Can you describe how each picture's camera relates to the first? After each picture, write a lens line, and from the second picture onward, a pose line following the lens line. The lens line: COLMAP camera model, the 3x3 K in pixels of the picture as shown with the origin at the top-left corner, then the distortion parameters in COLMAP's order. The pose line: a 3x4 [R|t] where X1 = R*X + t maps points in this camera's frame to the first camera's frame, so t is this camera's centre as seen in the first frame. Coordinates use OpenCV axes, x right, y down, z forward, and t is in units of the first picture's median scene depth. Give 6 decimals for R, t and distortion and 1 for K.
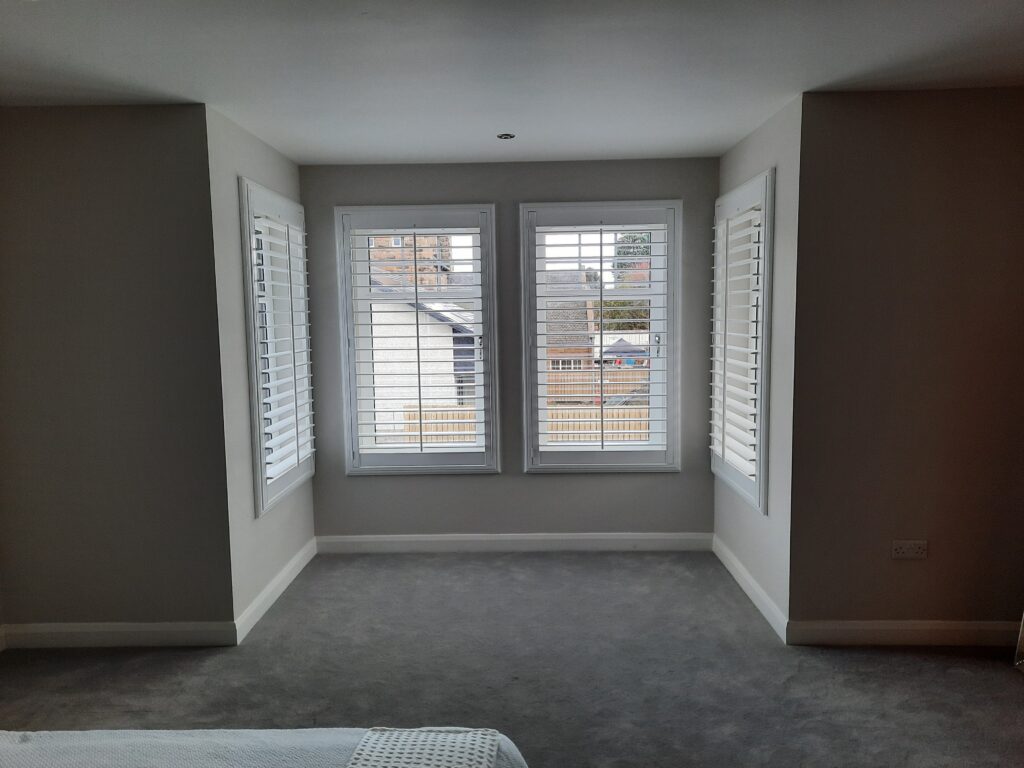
lens RADIAL K [[756.7, 0, 499.6], [0, 756.7, 382.1], [0, 0, 1]] dist [0.027970, -0.006860]
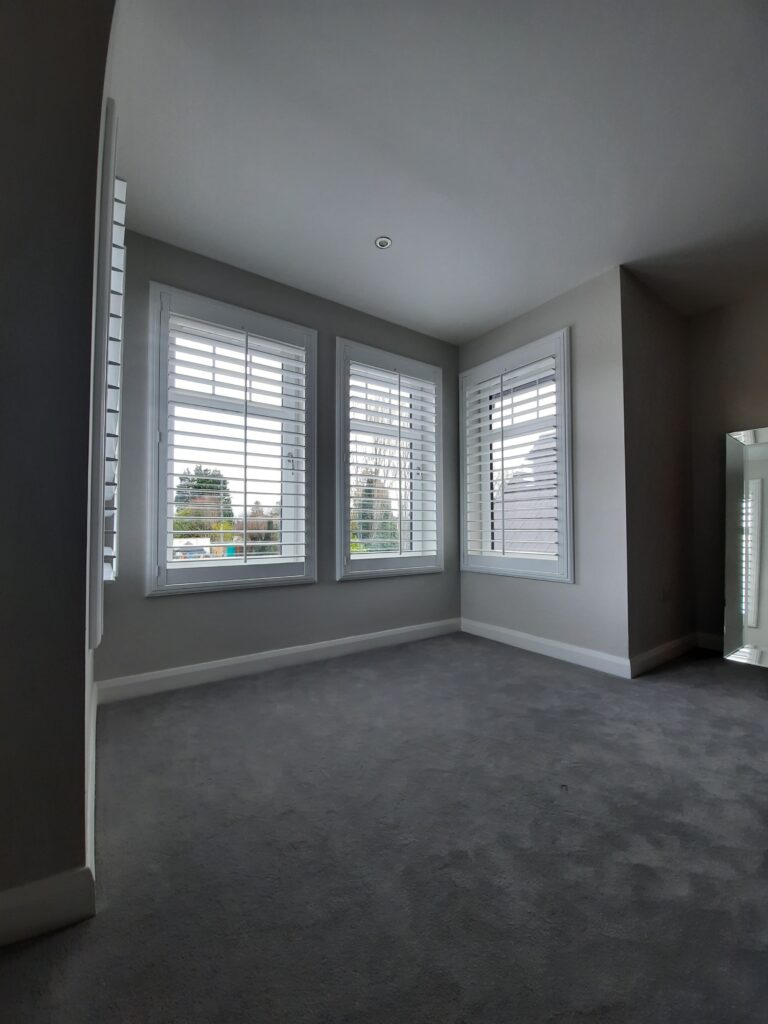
lens RADIAL K [[407.3, 0, 378.4], [0, 407.3, 516.5], [0, 0, 1]] dist [-0.018992, -0.000178]
pose [[0.808890, 0.029362, 0.587227, -0.263728], [0.047846, 0.992153, -0.115517, 0.100357], [-0.586010, 0.121537, 0.801137, 0.500293]]
